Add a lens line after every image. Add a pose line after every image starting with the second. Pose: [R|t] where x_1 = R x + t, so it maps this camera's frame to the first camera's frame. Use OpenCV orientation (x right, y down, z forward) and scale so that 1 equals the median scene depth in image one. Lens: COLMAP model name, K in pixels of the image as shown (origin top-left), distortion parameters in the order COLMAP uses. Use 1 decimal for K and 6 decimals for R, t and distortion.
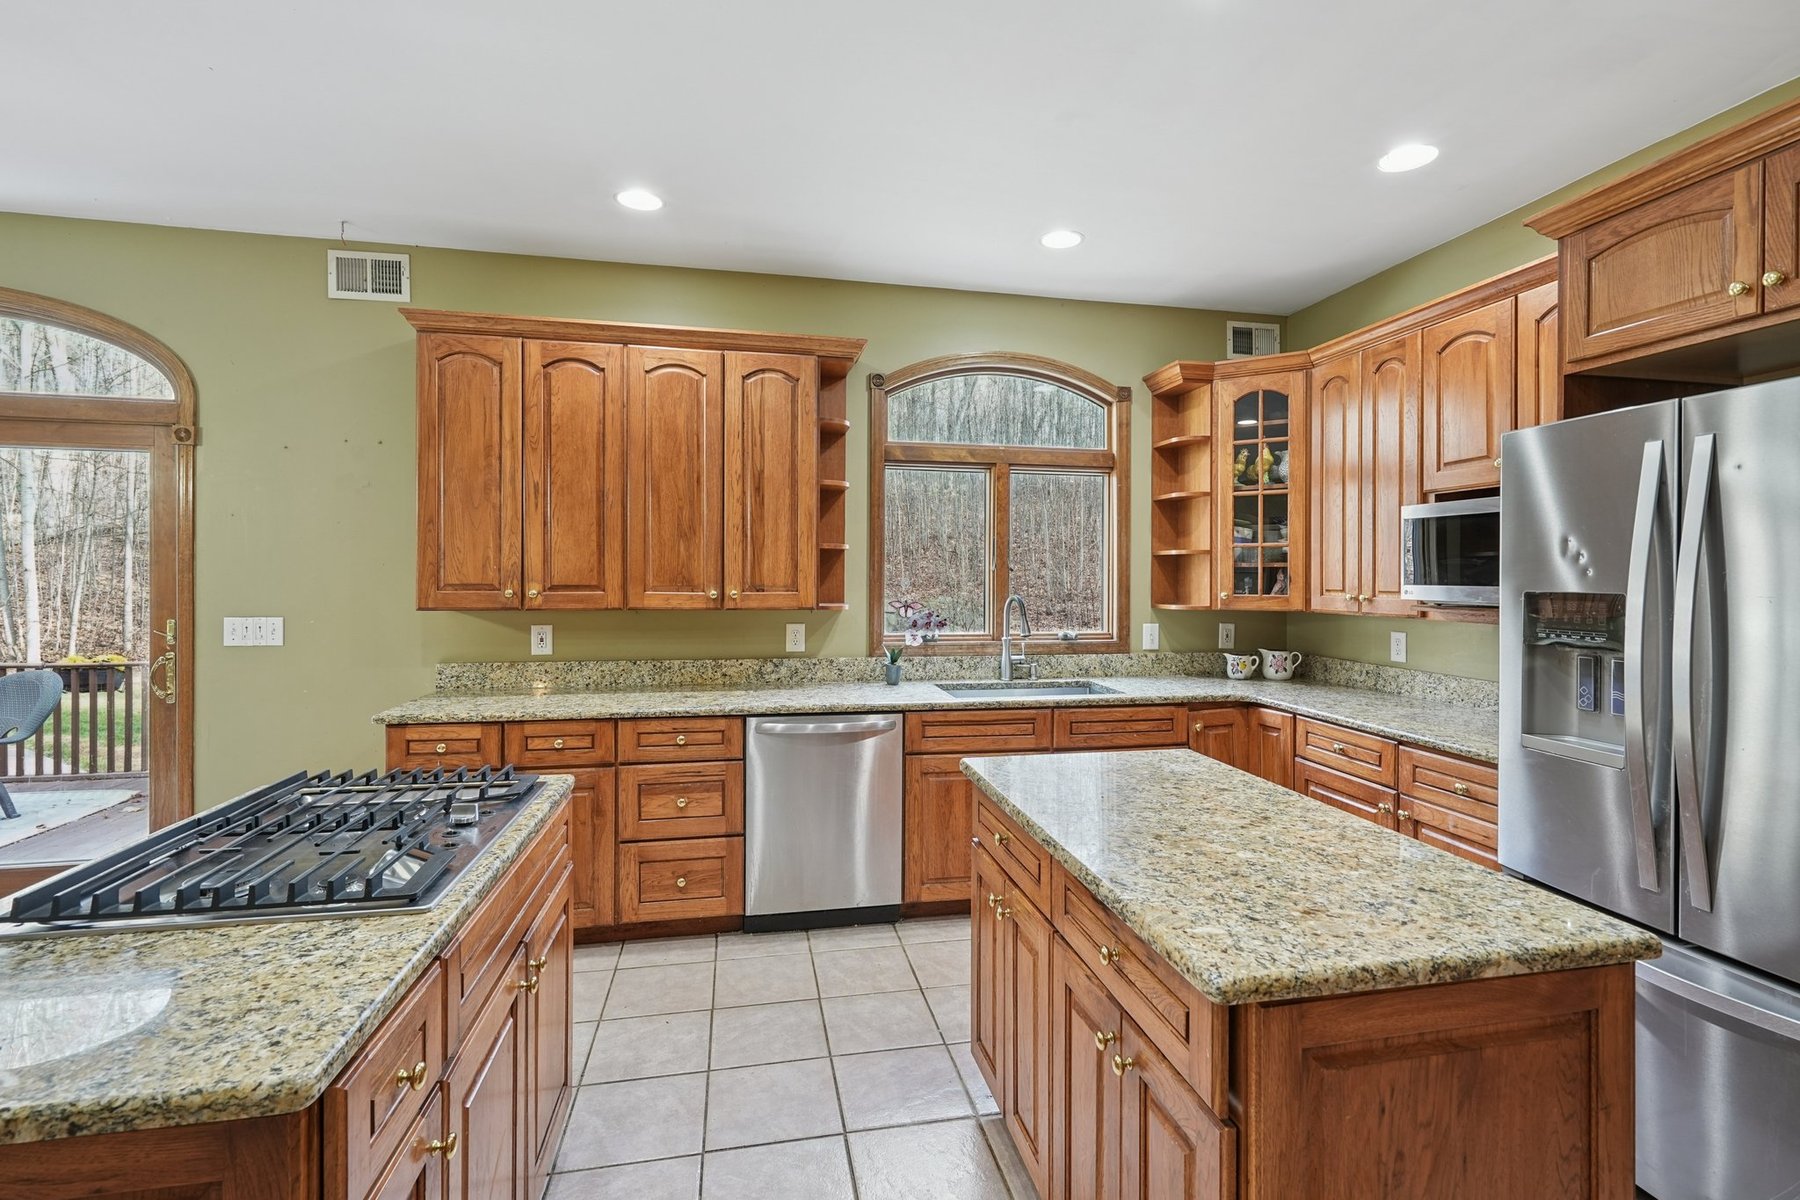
lens RADIAL K [[829.6, 0, 919.3], [0, 829.6, 585.8], [0, 0, 1]] dist [-0.009968, 0.003268]
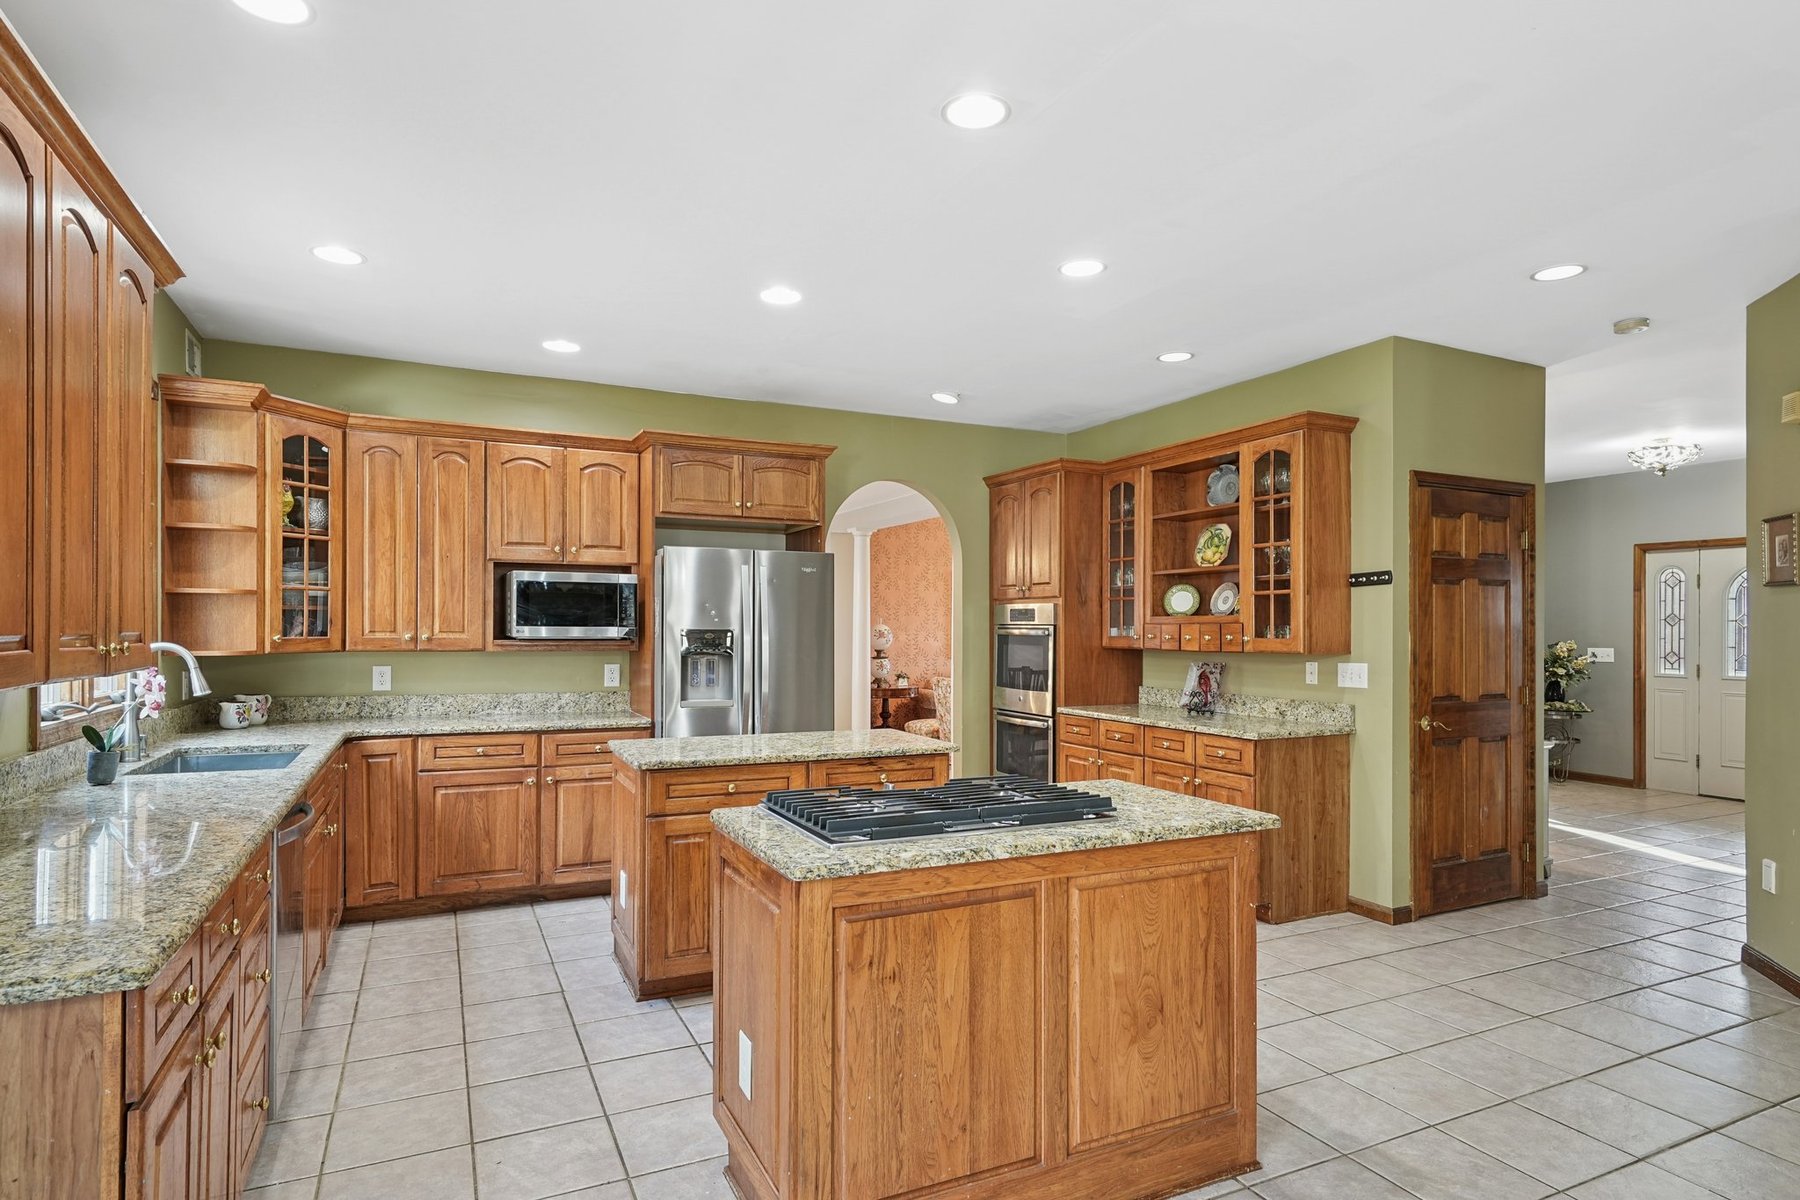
lens RADIAL K [[967.5, 0, 904.9], [0, 967.5, 635.0], [0, 0, 1]] dist [0.009371, 0.002507]
pose [[-0.242831, -0.013307, 0.969977, -1.021779], [0.004630, 0.999879, 0.014877, -0.006868], [-0.970058, 0.008104, -0.242740, 0.643244]]
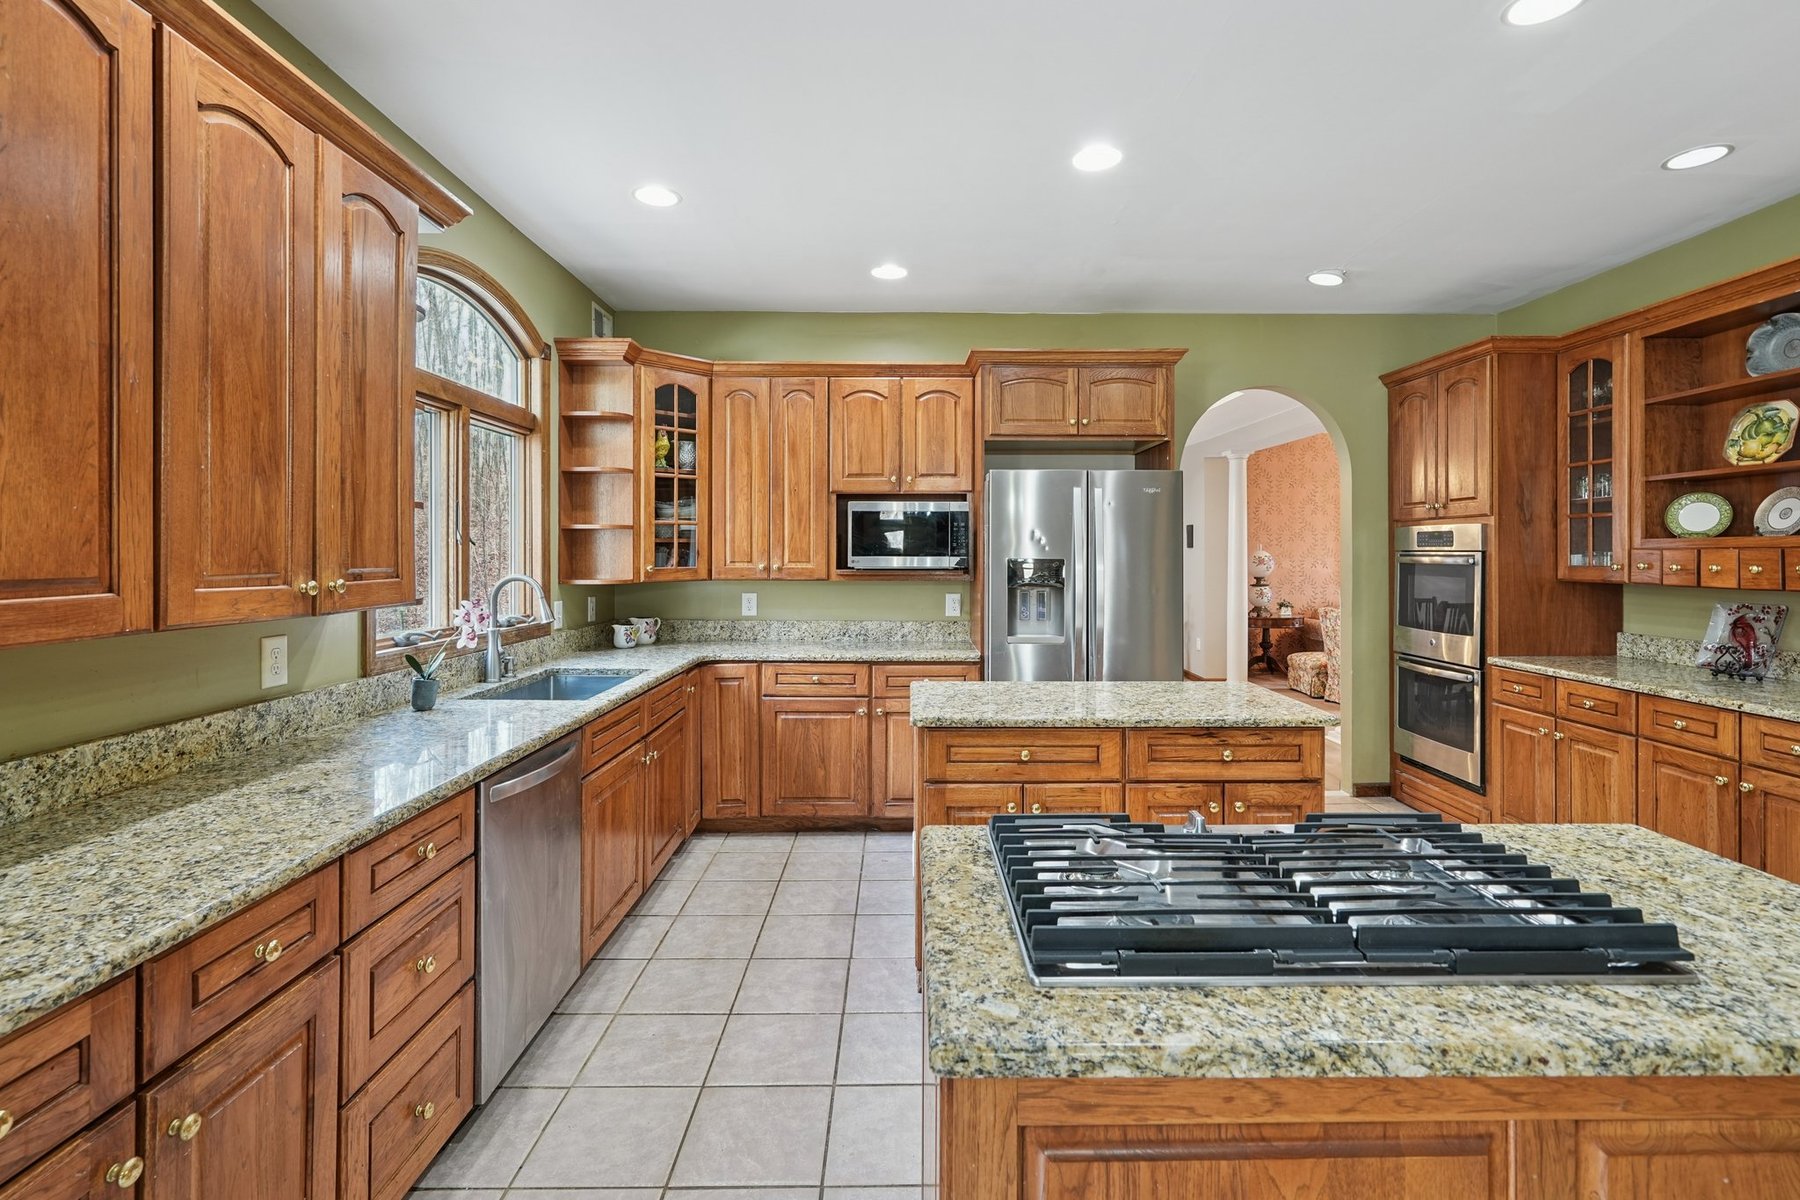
lens RADIAL K [[829.6, 0, 914.0], [0, 829.6, 553.7], [0, 0, 1]] dist [-0.009968, 0.003268]
pose [[0.190524, -0.006388, 0.981662, -0.694071], [0.012211, 0.999917, 0.004136, -0.008940], [-0.981607, 0.011199, 0.190586, 0.525320]]
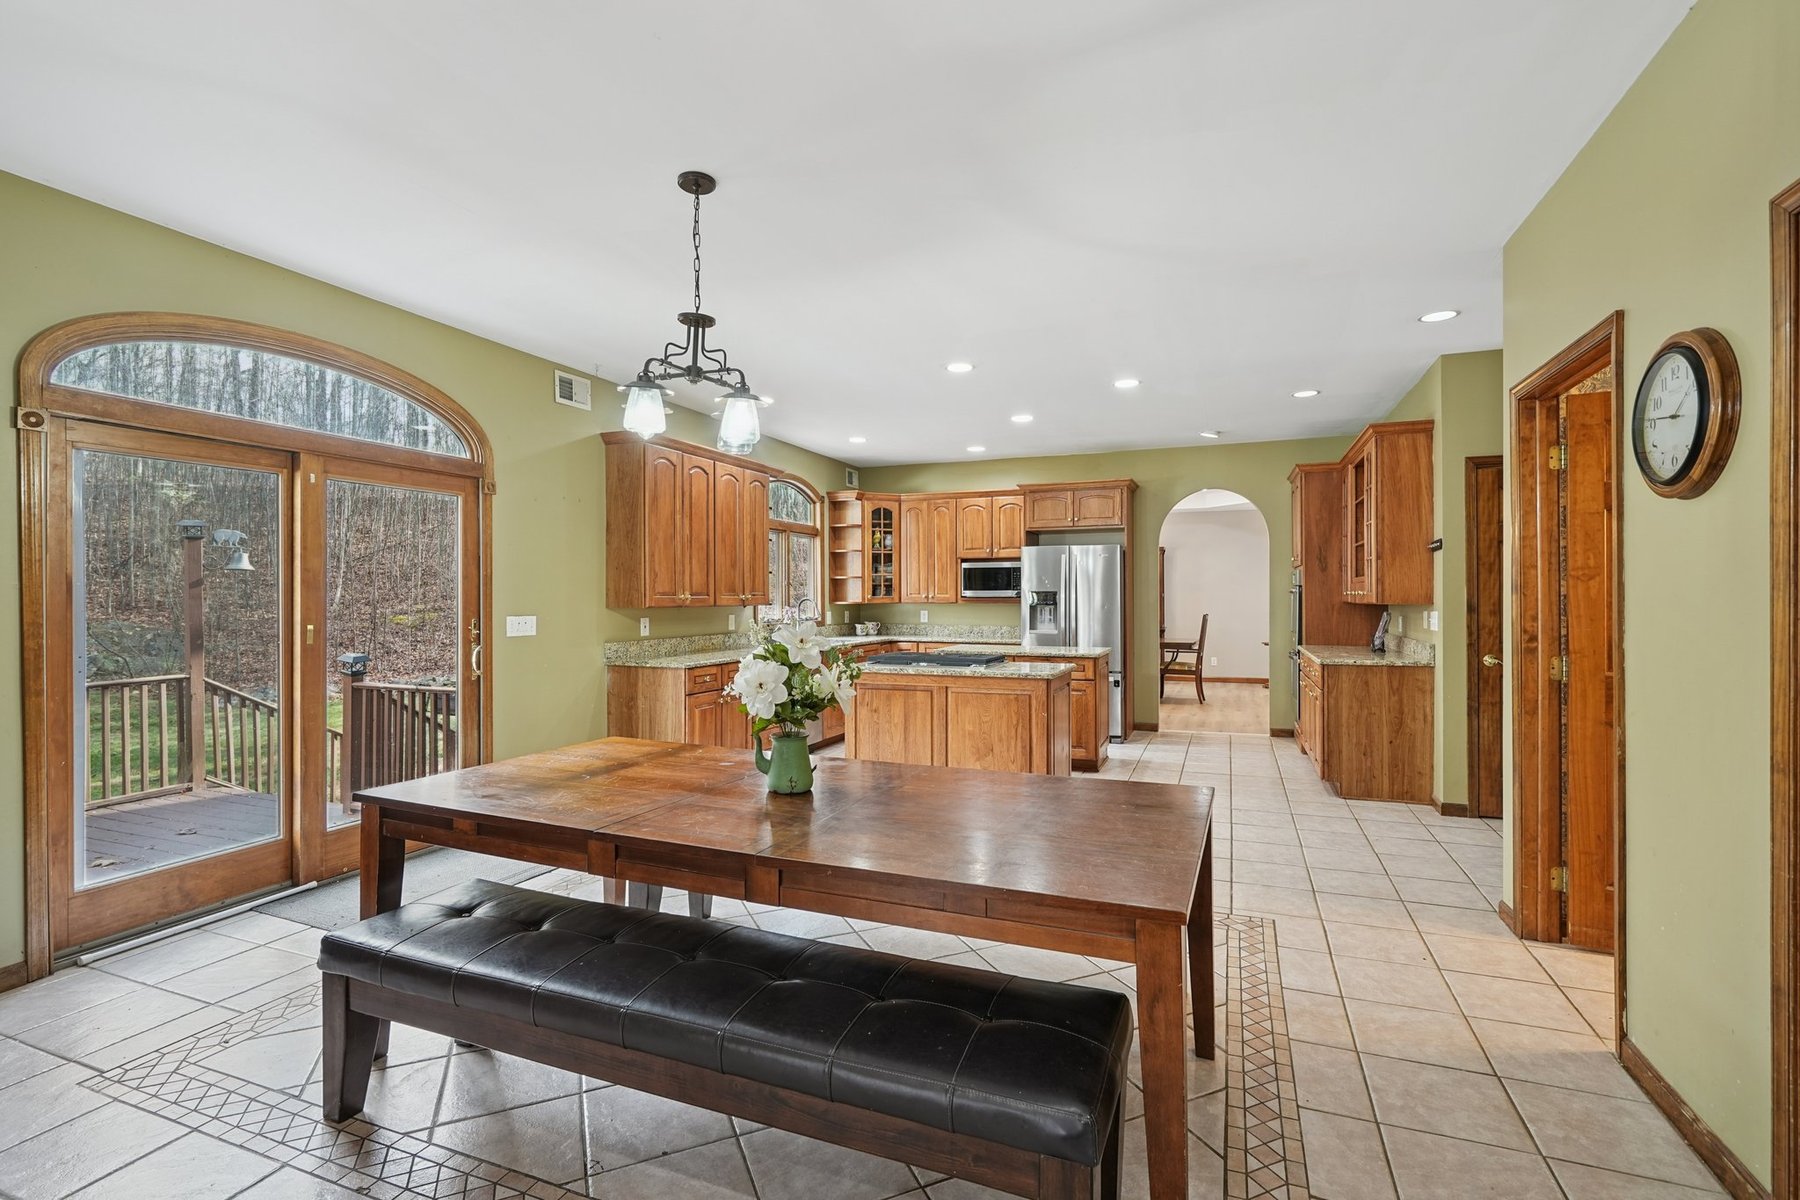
lens RADIAL K [[829.6, 0, 909.6], [0, 829.6, 588.4], [0, 0, 1]] dist [-0.009968, 0.003268]
pose [[0.548458, 0.000357, 0.836178, -1.629918], [0.015947, 0.999814, -0.010887, 0.016320], [-0.836026, 0.019305, 0.548350, -0.355826]]
